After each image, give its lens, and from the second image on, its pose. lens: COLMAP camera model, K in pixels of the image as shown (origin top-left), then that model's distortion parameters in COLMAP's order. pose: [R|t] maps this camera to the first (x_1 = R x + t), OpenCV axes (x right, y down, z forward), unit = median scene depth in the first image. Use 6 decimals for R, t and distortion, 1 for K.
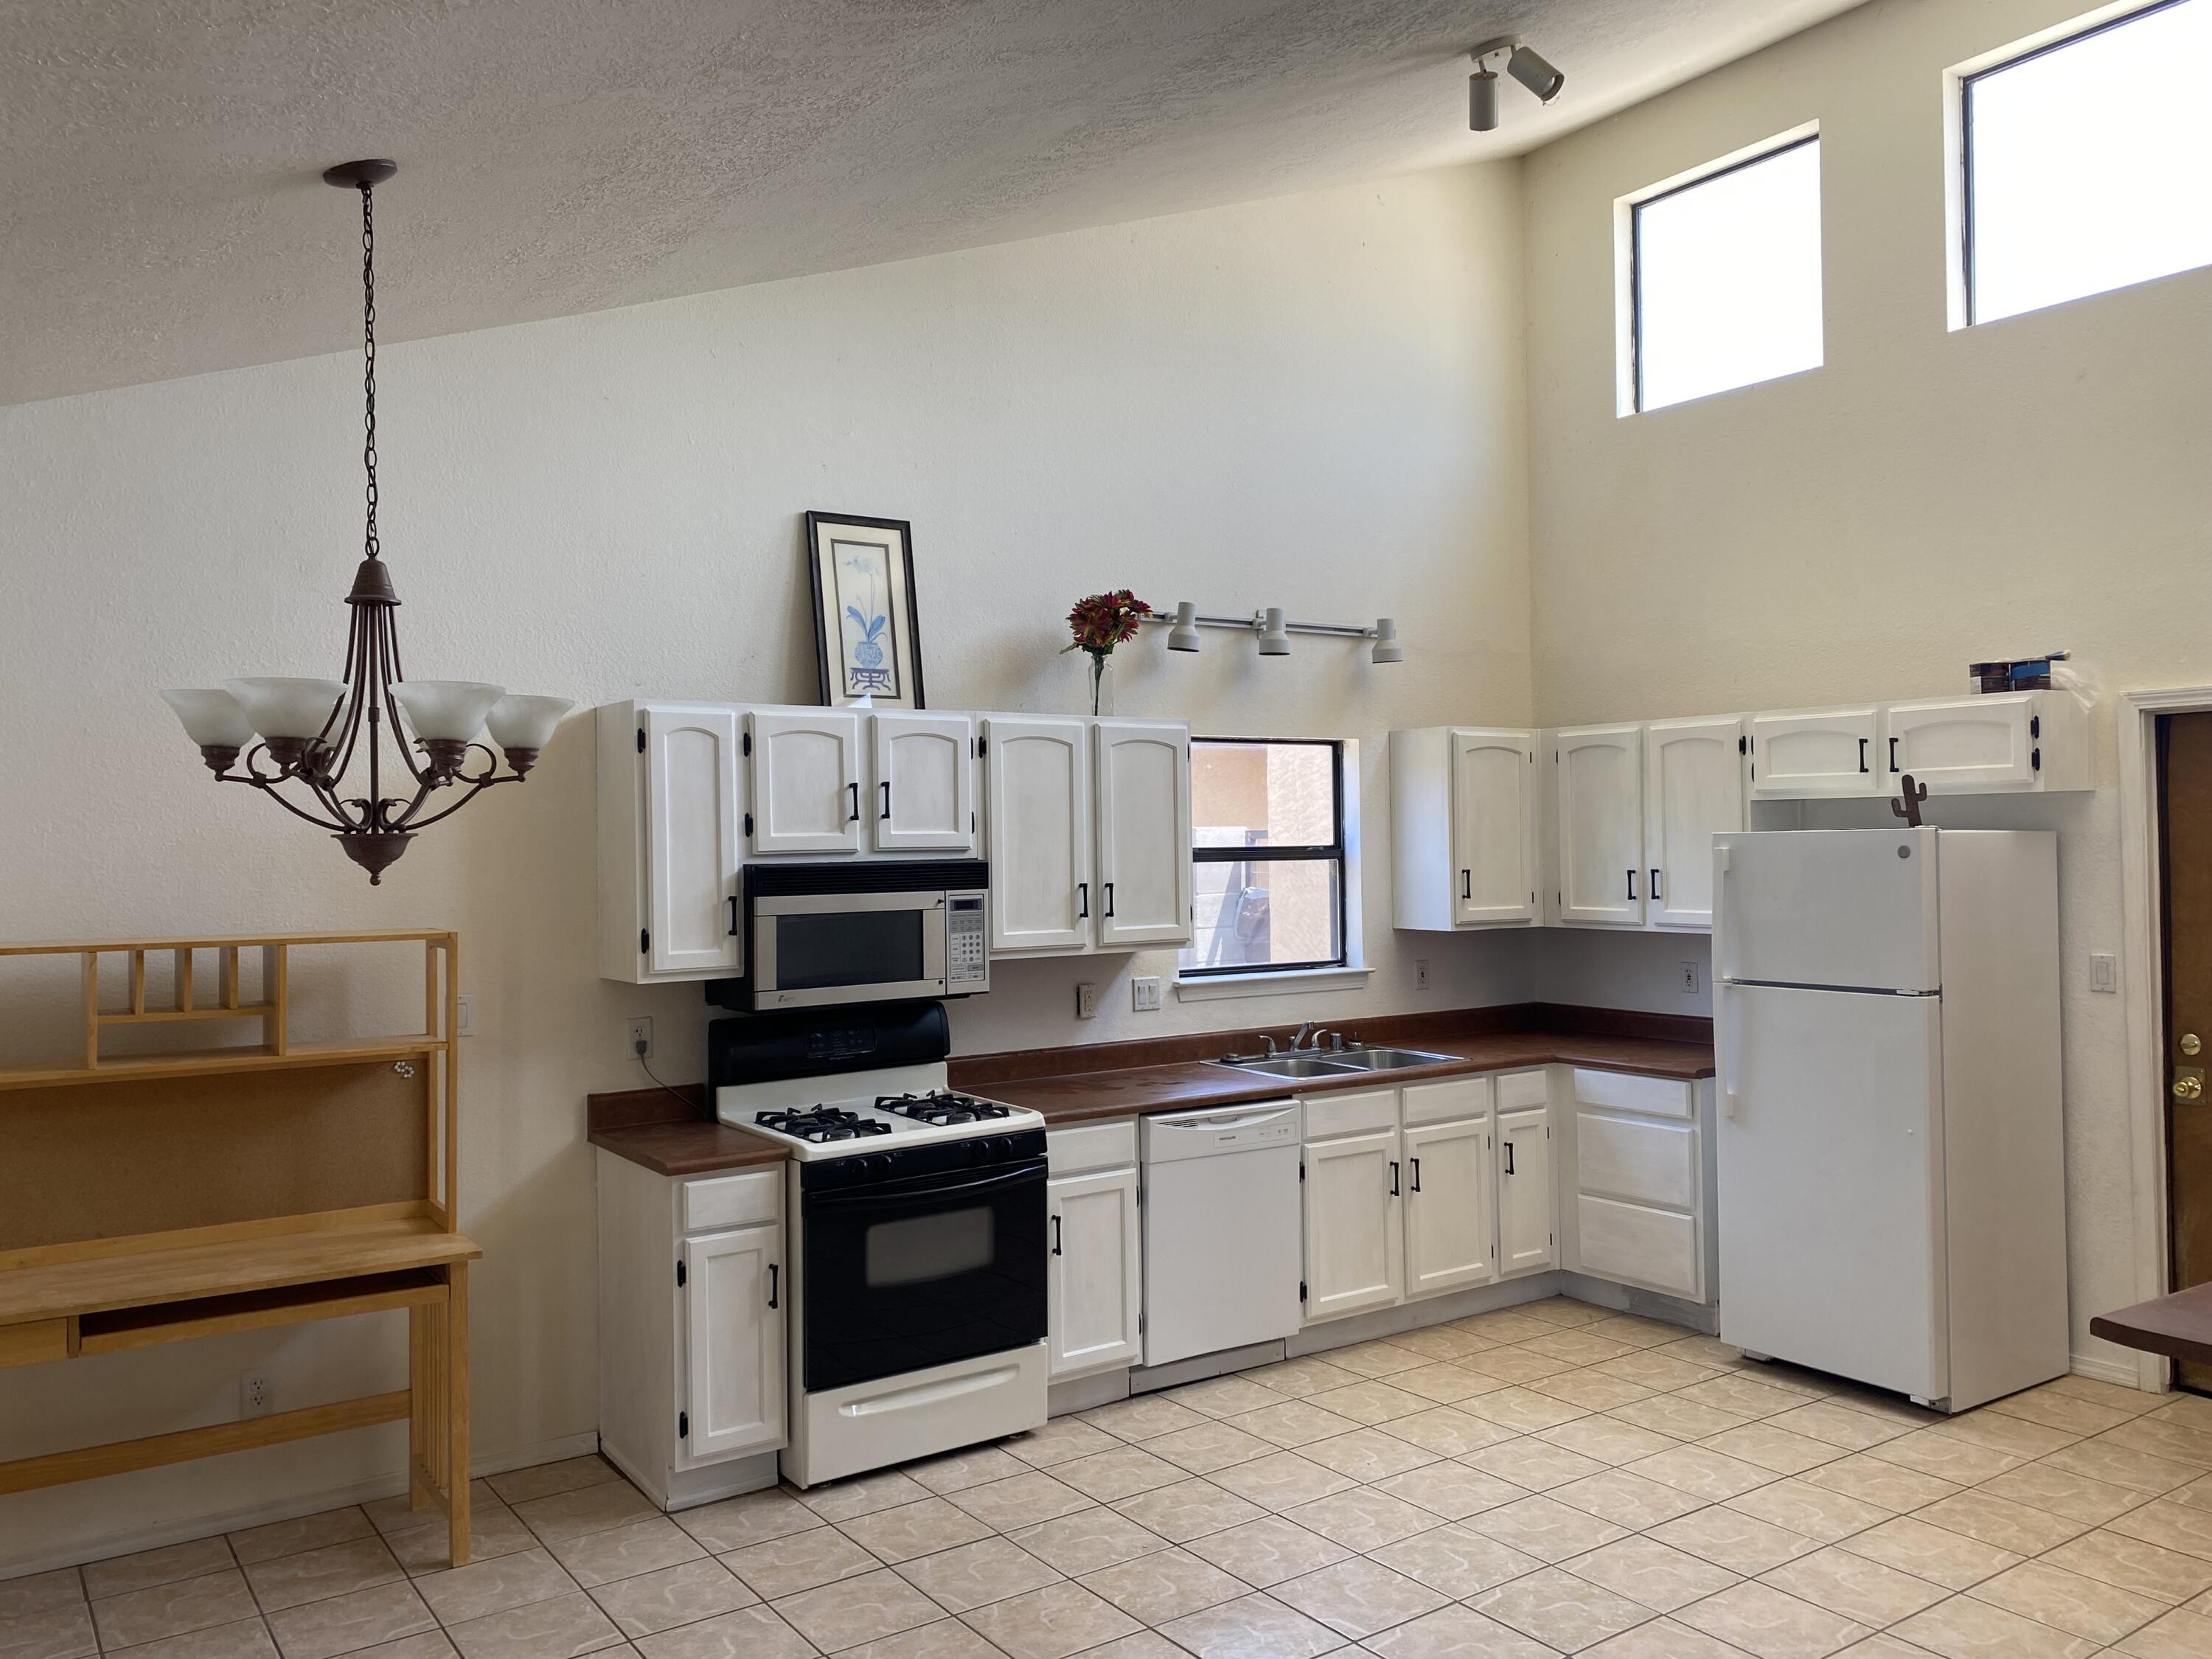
lens RADIAL K [[1689.5, 0, 1087.0], [0, 1689.5, 812.9], [0, 0, 1]] dist [0.047349, -0.055994]
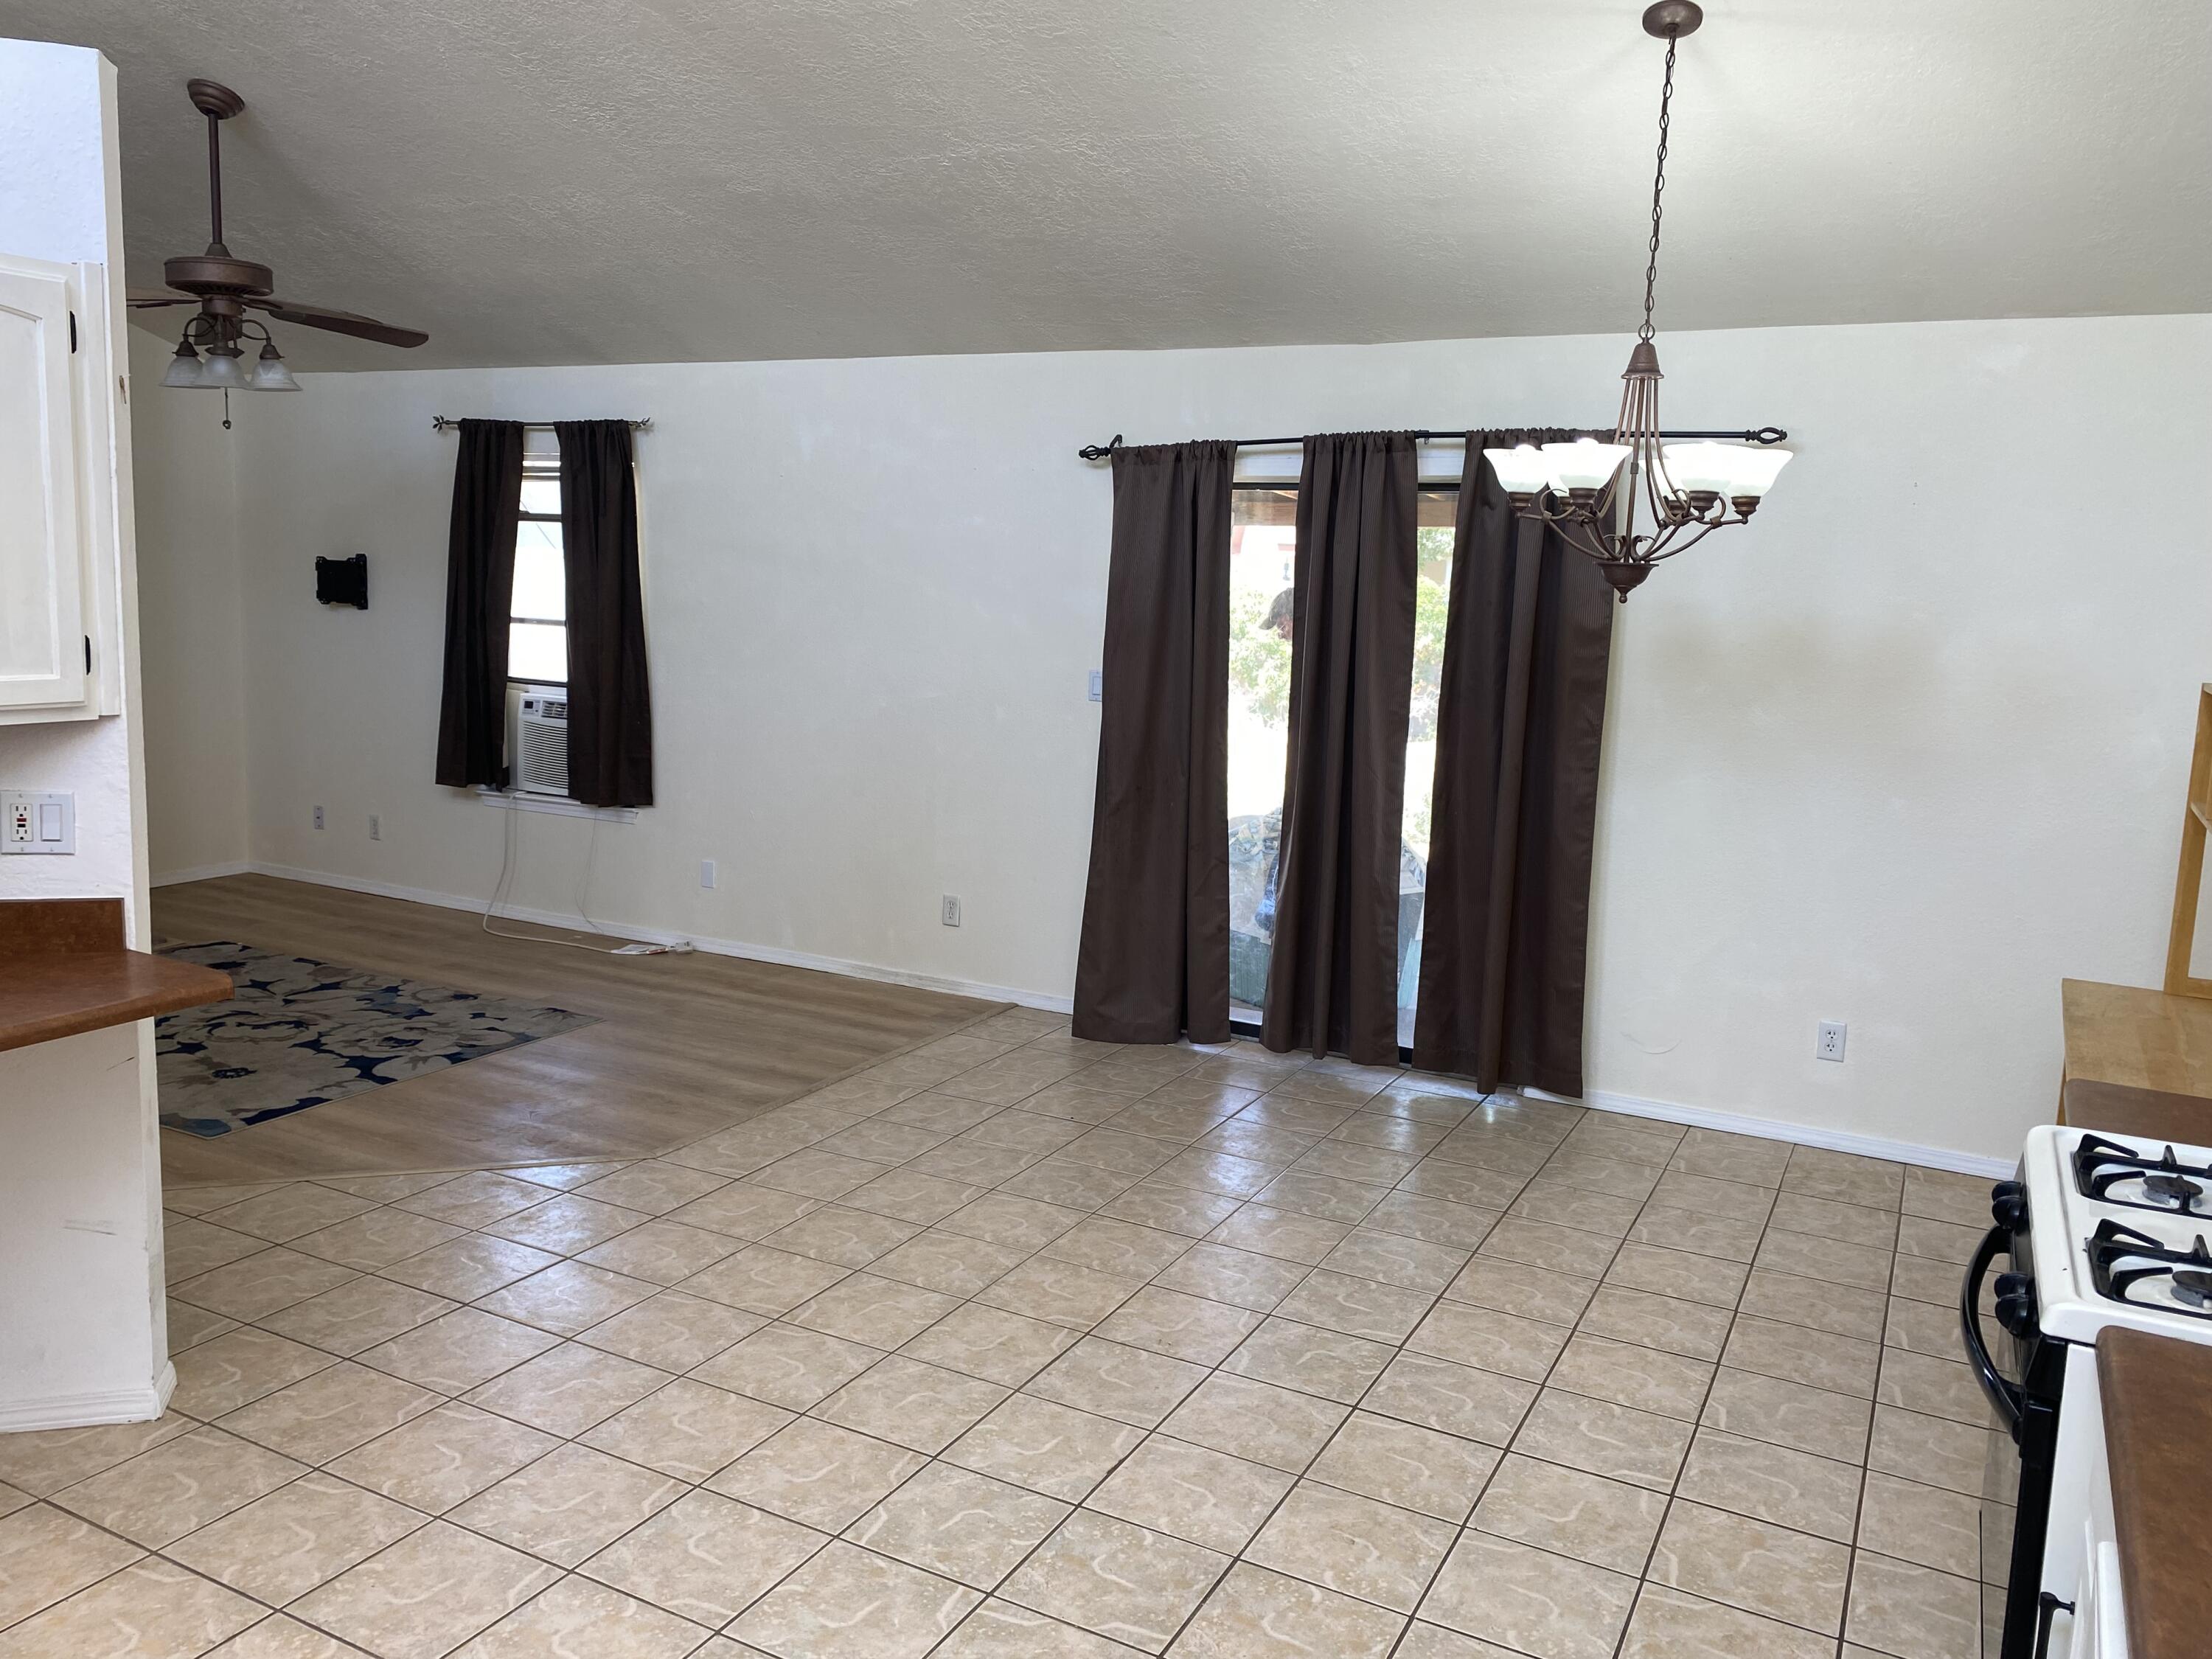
lens RADIAL K [[1686.6, 0, 1094.8], [0, 1686.6, 828.6], [0, 0, 1]] dist [0.004011, -0.002058]
pose [[-0.881664, 0.054264, -0.468748, 0.309739], [-0.015866, 0.989395, 0.144378, 0.019410], [0.471611, 0.134730, -0.871453, 1.120164]]
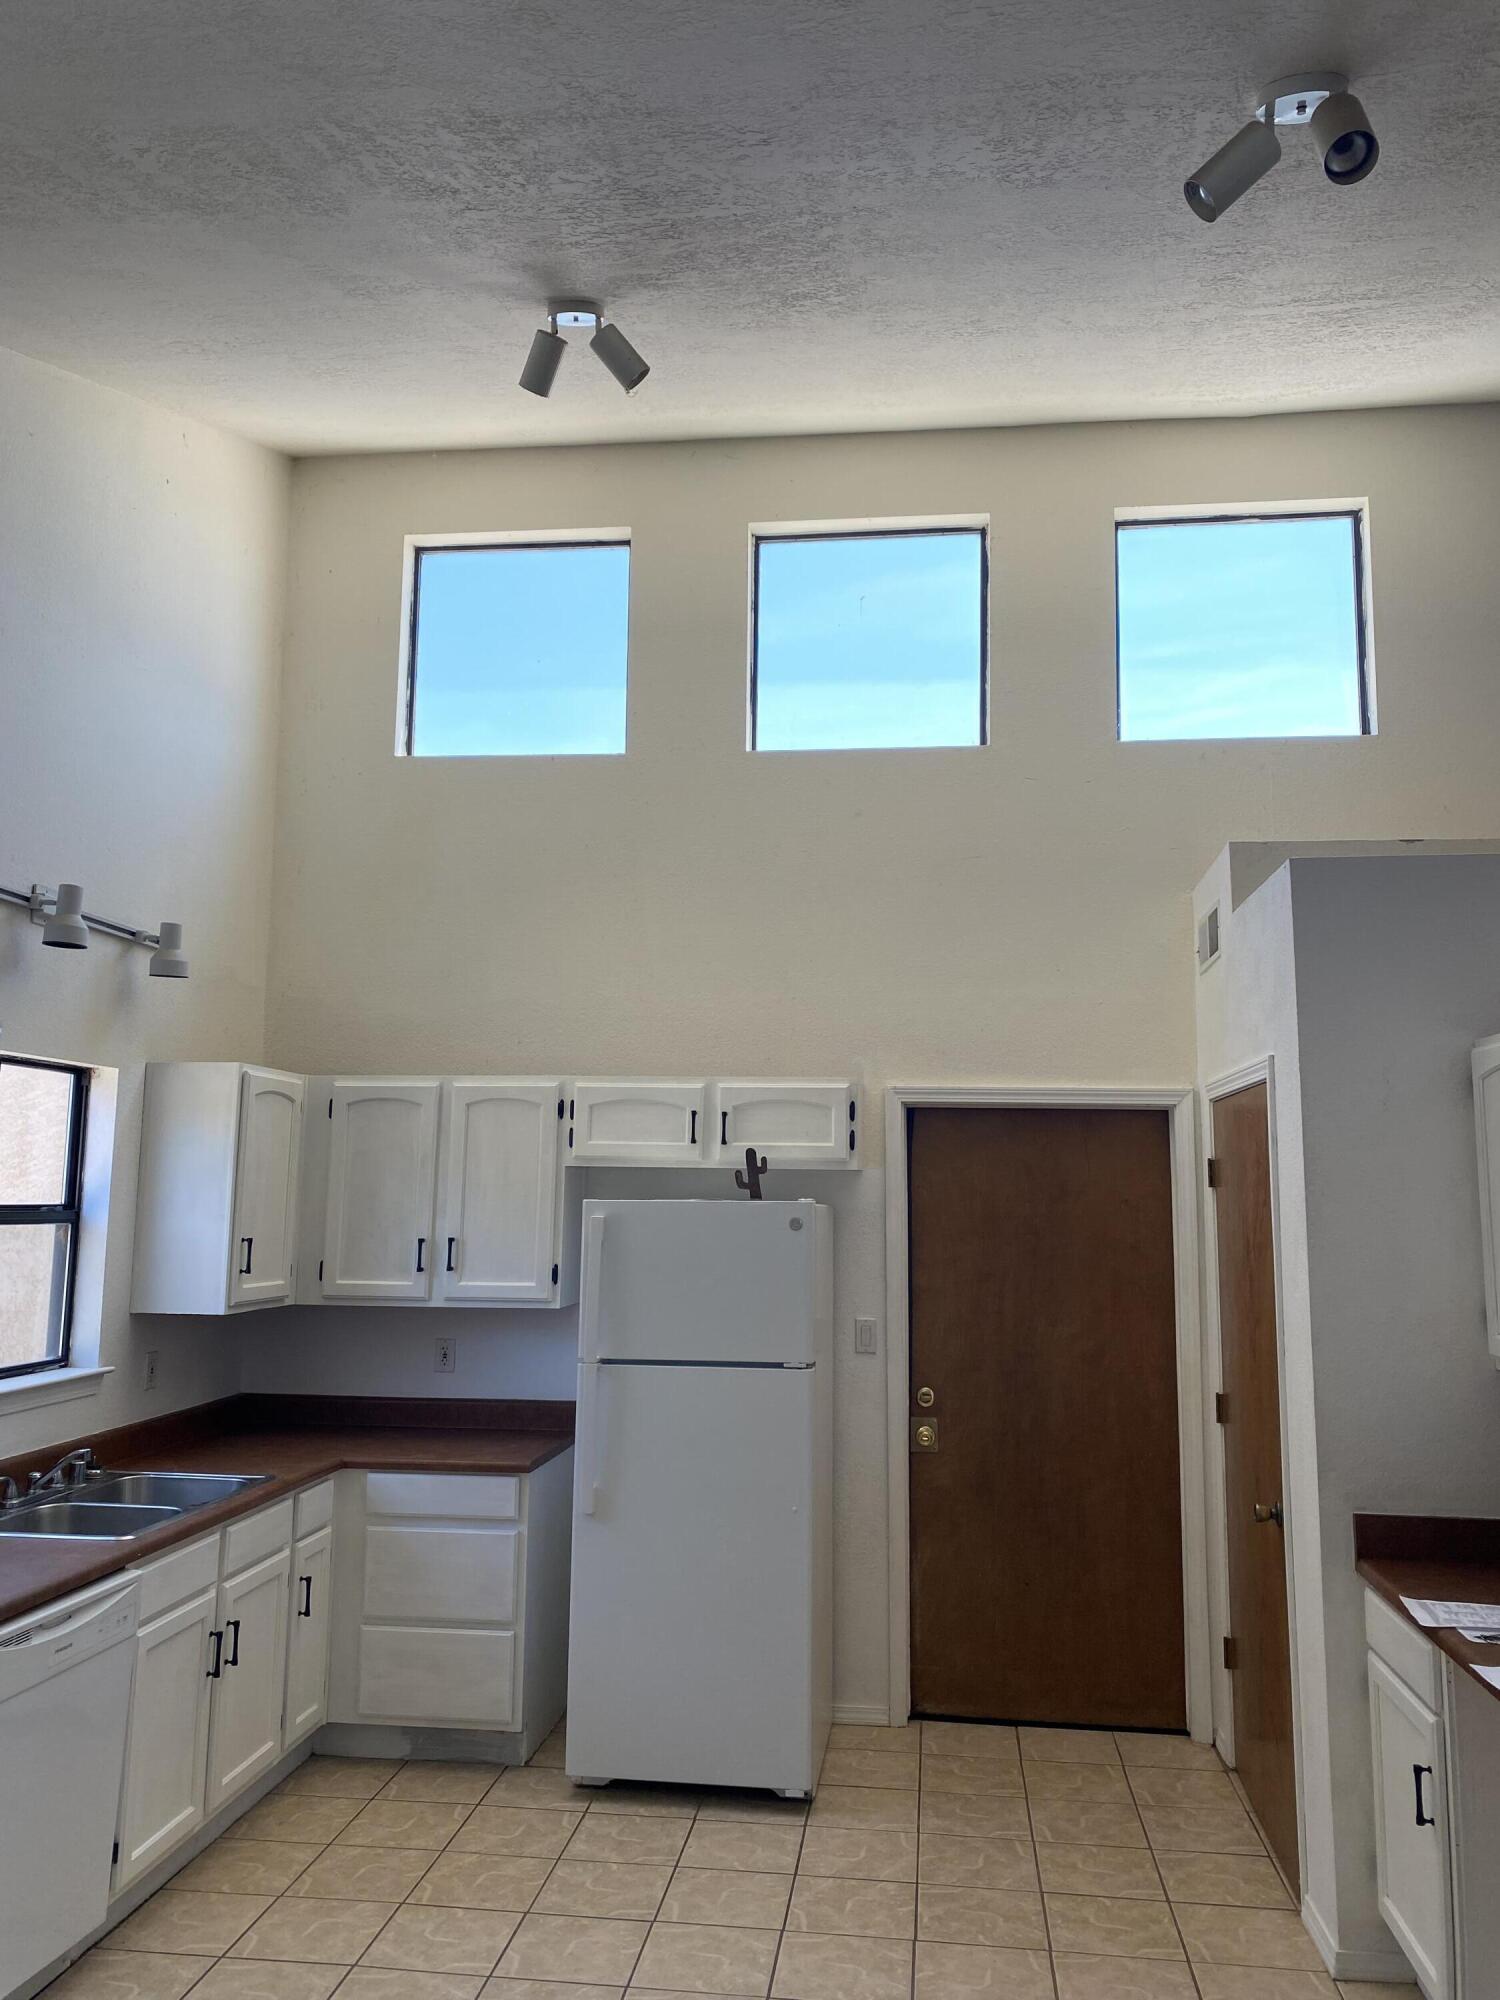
lens RADIAL K [[1525.3, 0, 754.7], [0, 1525.3, 990.9], [0, 0, 1]] dist [0.055849, -0.051577]
pose [[0.654905, 0.125021, 0.745298, -0.225886], [-0.036232, 0.990281, -0.134279, 0.007224], [-0.754842, 0.060936, 0.653070, 0.378358]]
